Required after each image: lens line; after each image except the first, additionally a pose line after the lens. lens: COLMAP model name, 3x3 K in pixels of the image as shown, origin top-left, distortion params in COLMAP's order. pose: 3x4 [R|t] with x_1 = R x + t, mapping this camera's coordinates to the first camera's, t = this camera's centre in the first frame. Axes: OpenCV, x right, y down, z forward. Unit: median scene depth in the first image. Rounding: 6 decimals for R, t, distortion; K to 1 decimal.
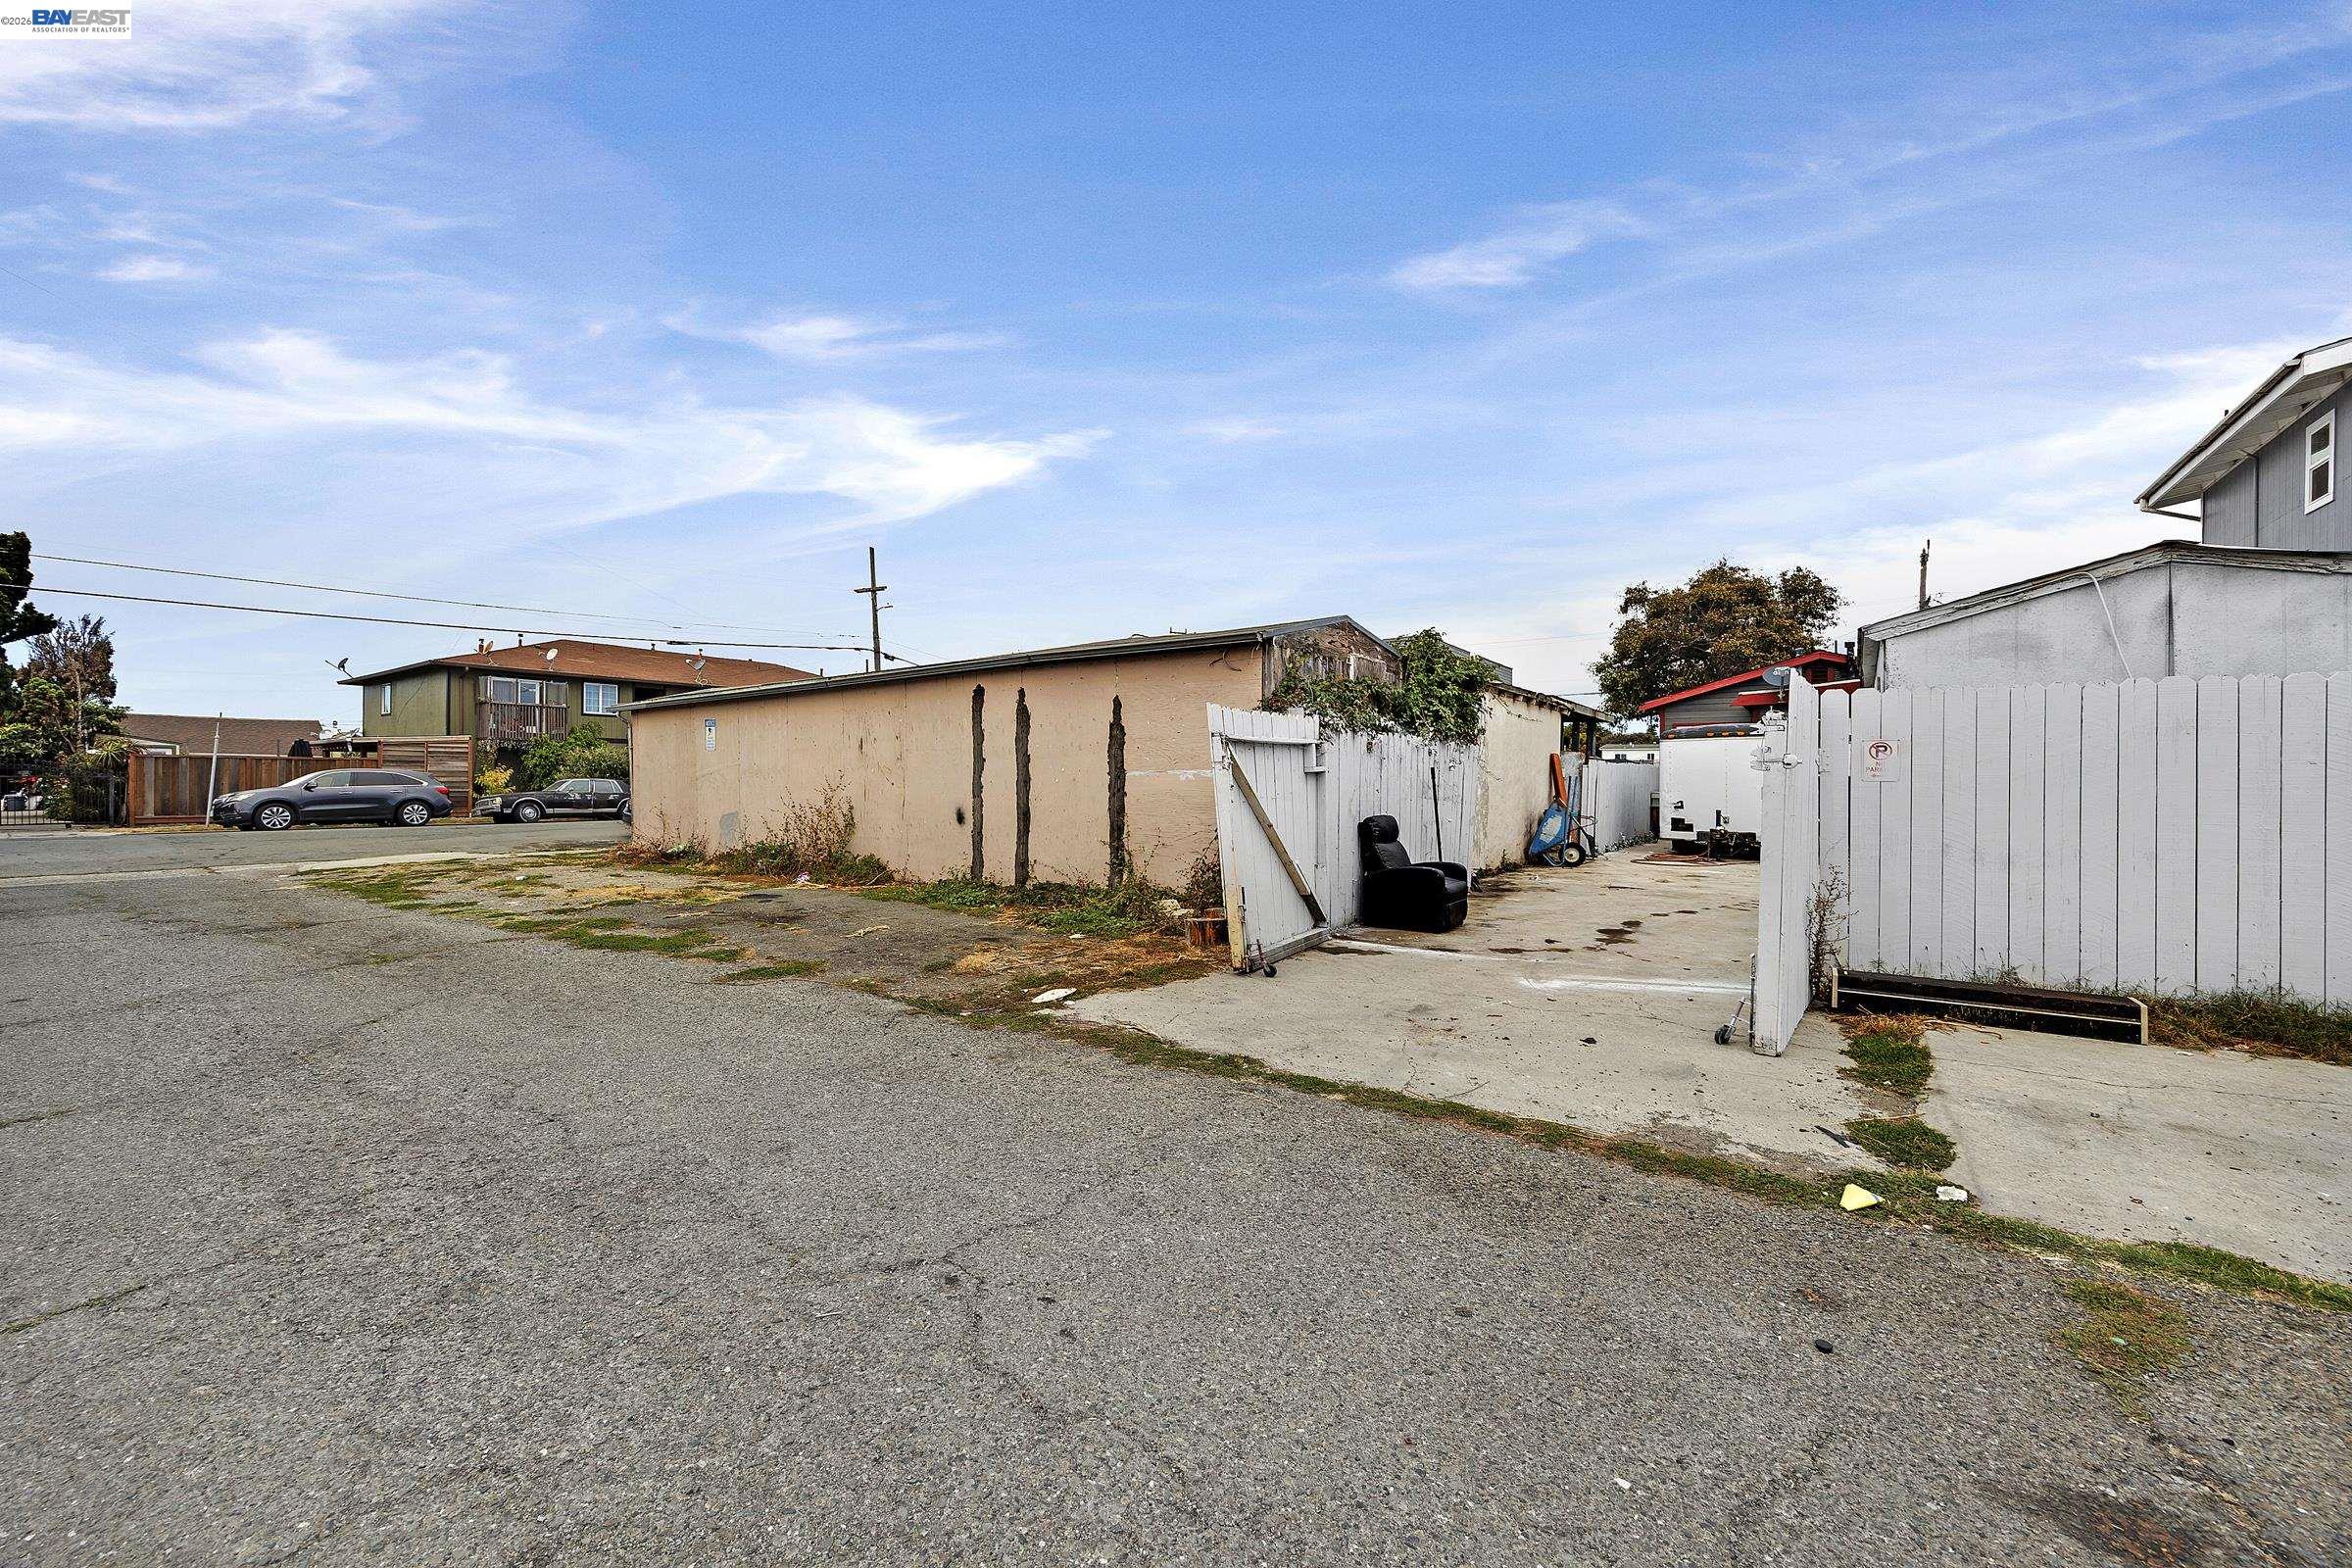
lens RADIAL K [[913.9, 0, 1176.0], [0, 913.9, 784.0], [0, 0, 1]] dist [0.001055, -0.000080]
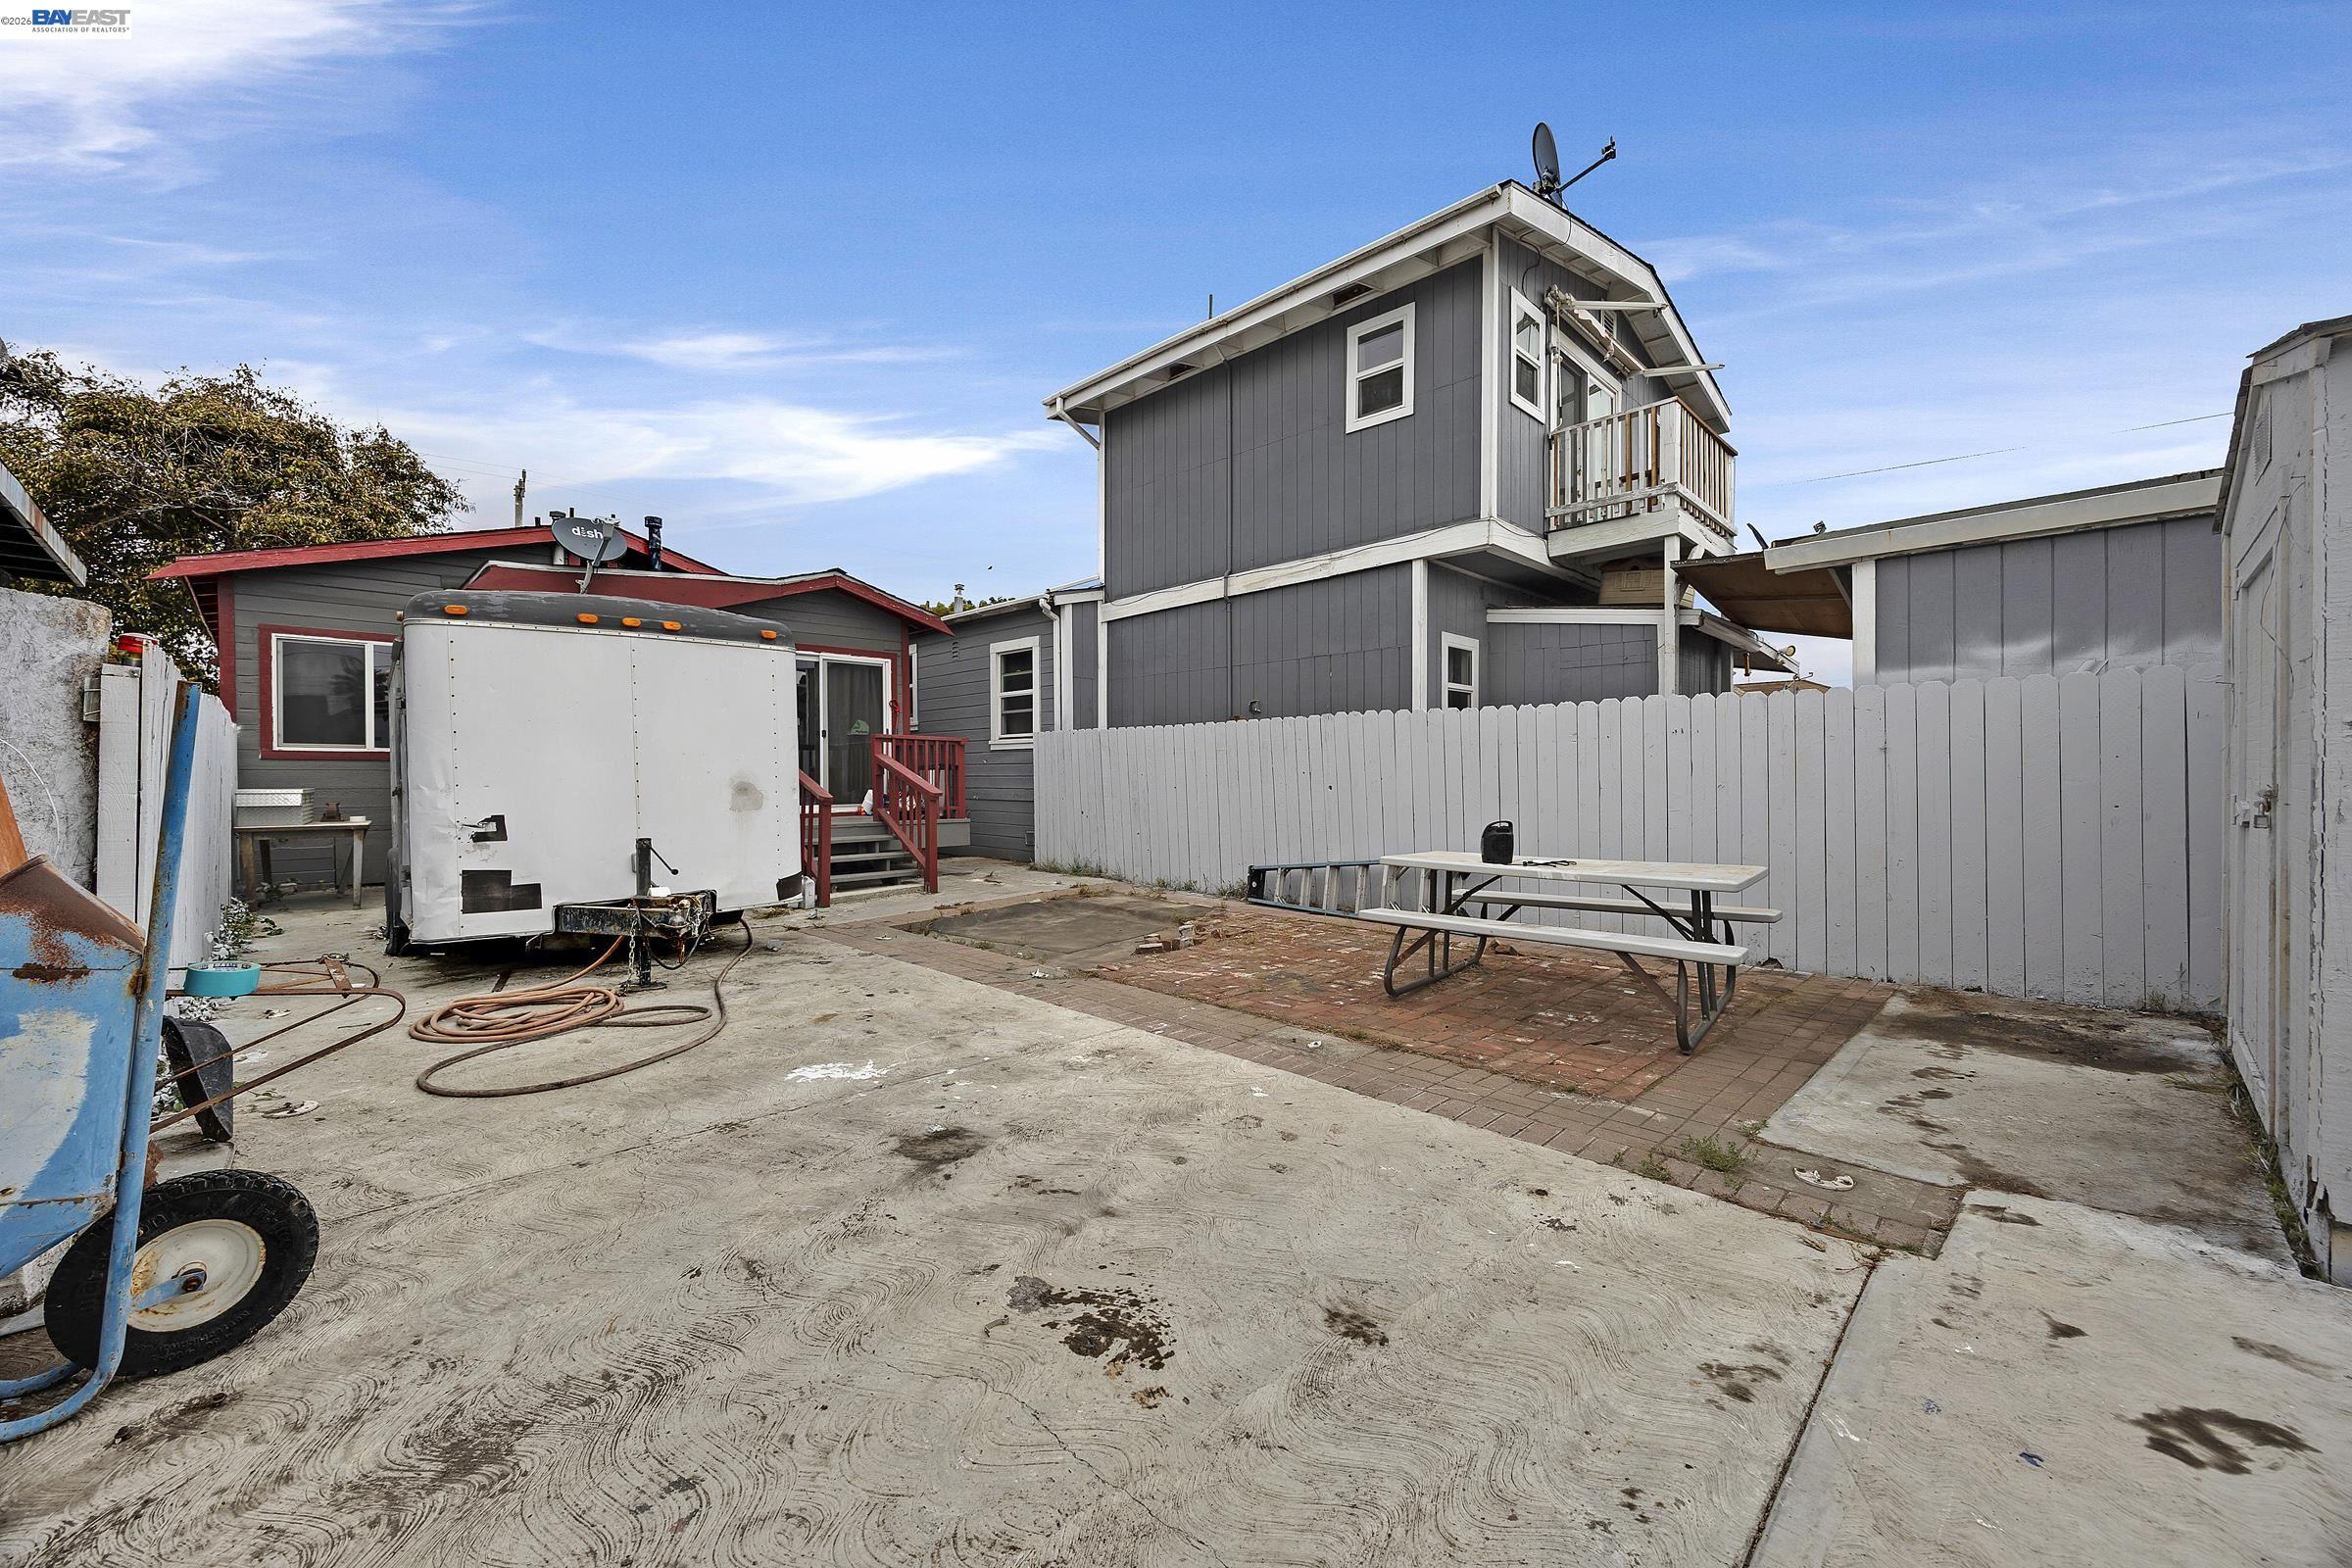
lens RADIAL K [[913.9, 0, 1176.0], [0, 913.9, 784.0], [0, 0, 1]] dist [0.001055, -0.000080]
pose [[0.167715, -0.020494, 0.985622, 0.279174], [0.003141, 0.999790, 0.020254, 0.001706], [-0.985830, -0.000302, 0.167744, 0.715421]]
